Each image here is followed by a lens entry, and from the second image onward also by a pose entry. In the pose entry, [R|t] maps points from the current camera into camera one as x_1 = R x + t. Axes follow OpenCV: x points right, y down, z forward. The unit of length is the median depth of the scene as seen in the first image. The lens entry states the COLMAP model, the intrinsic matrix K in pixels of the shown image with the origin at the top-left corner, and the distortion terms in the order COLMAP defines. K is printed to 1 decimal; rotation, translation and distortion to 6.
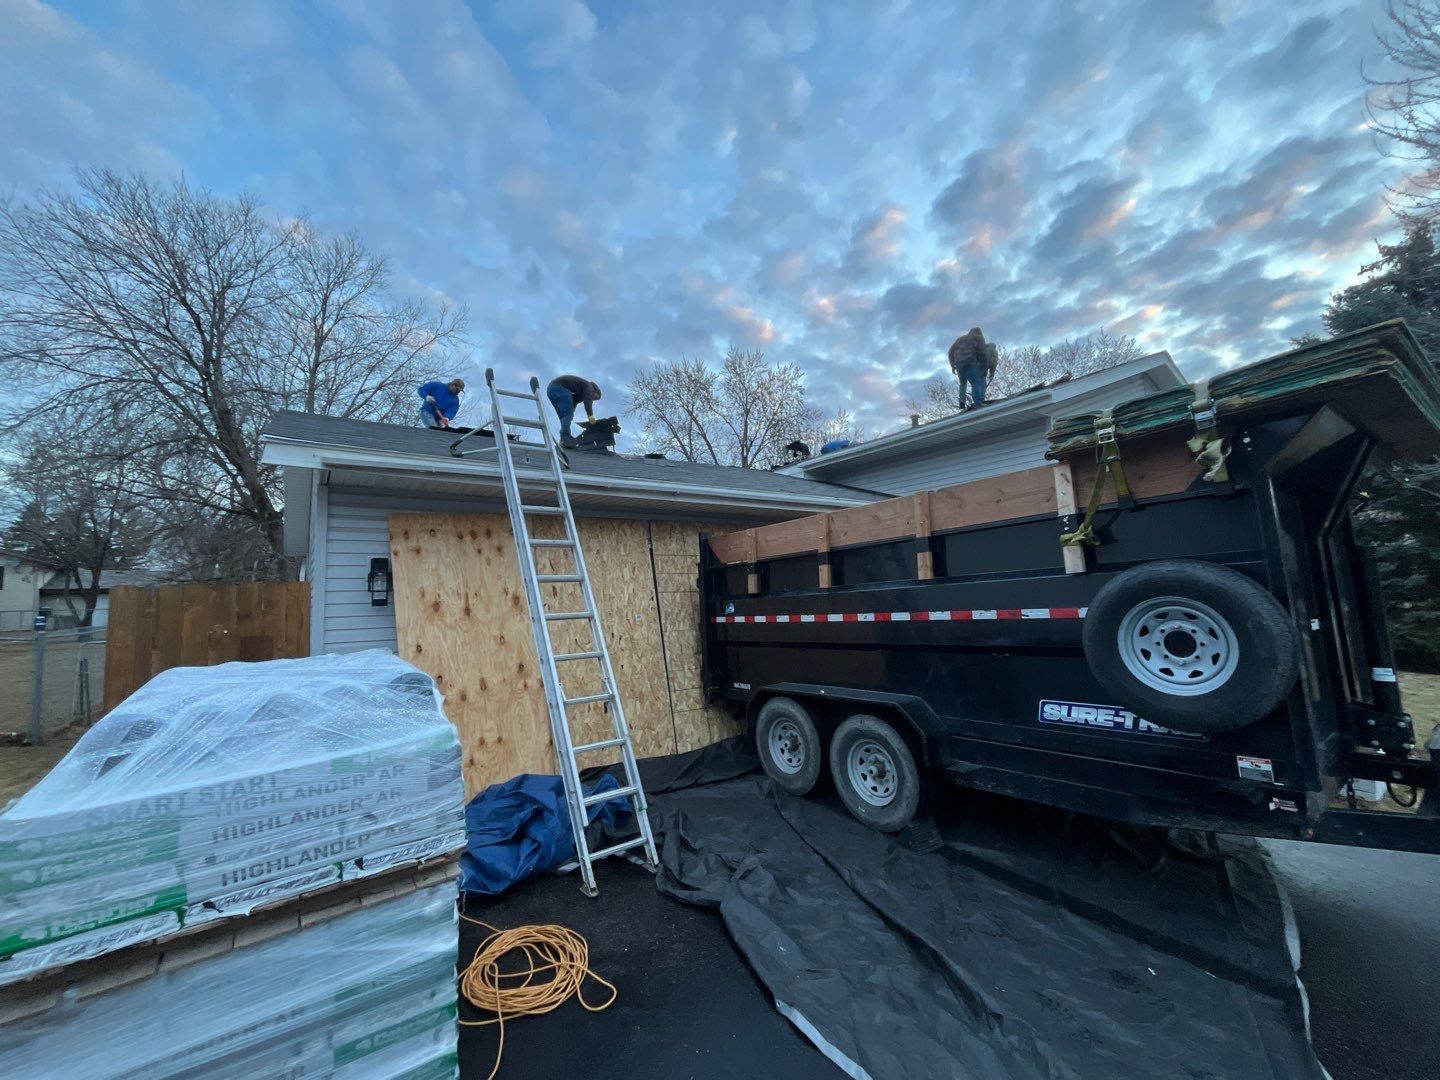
lens RADIAL K [[593.0, 0, 720.0], [0, 593.0, 540.0], [0, 0, 1]] dist [-0.002230, -0.000458]
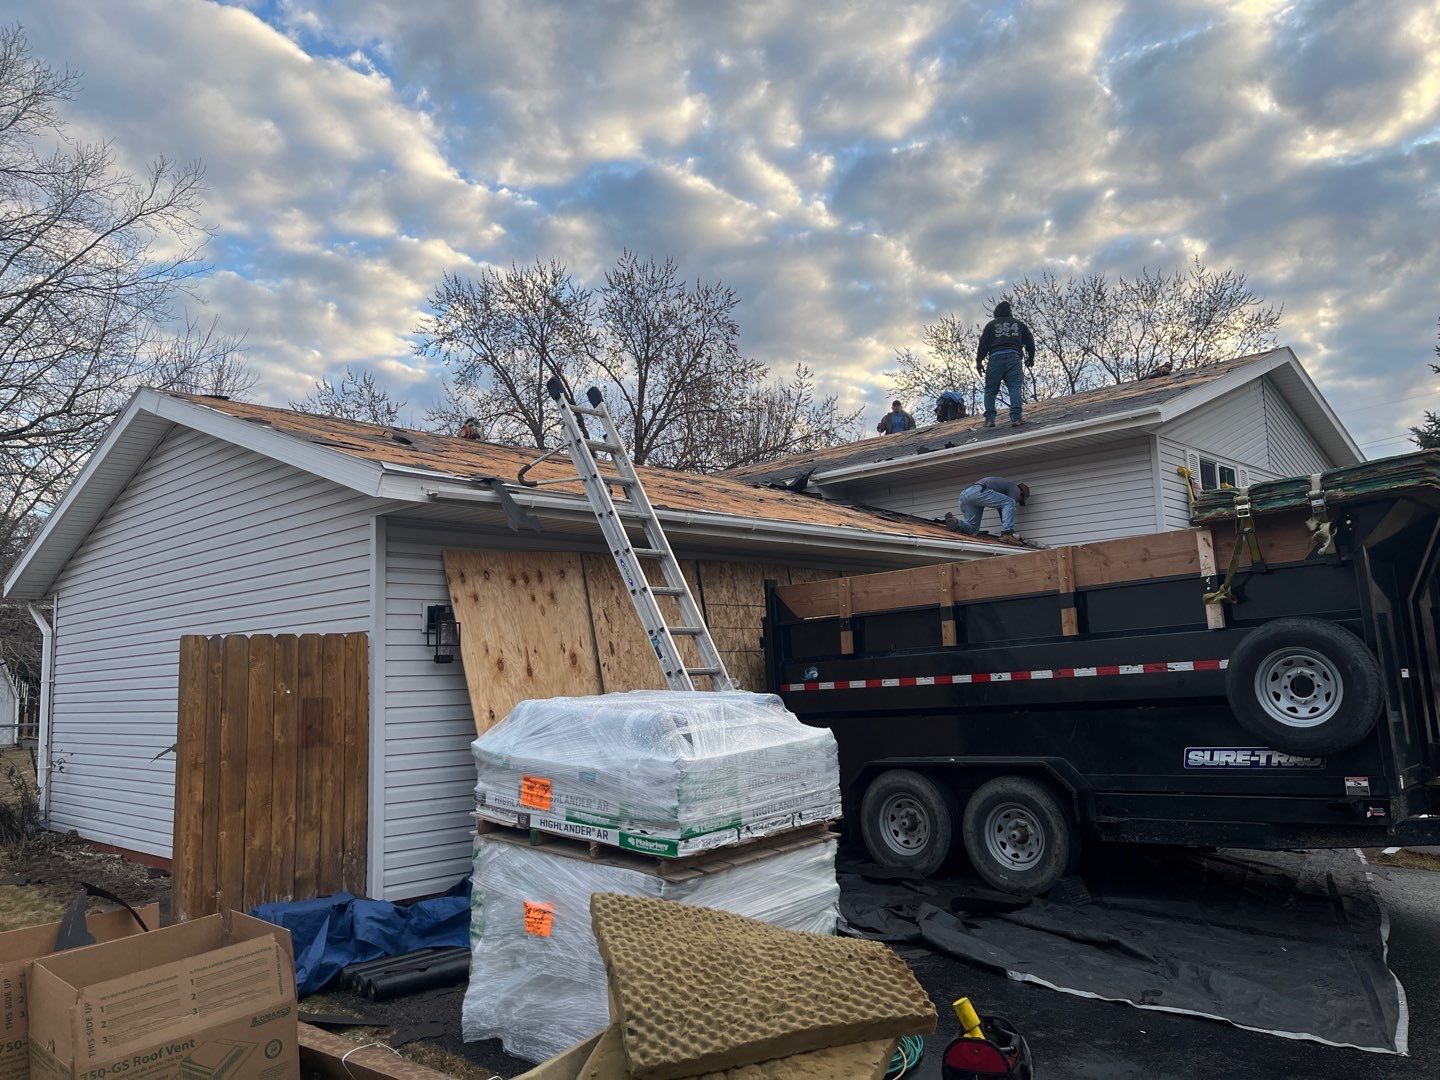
lens RADIAL K [[1102.4, 0, 714.9], [0, 1102.4, 524.4], [0, 0, 1]] dist [0.005074, 0.000922]
pose [[0.984305, 0.028408, 0.174177, -0.600036], [-0.019370, 0.998387, -0.053371, -0.009442], [-0.175412, 0.049160, 0.983267, -0.762018]]
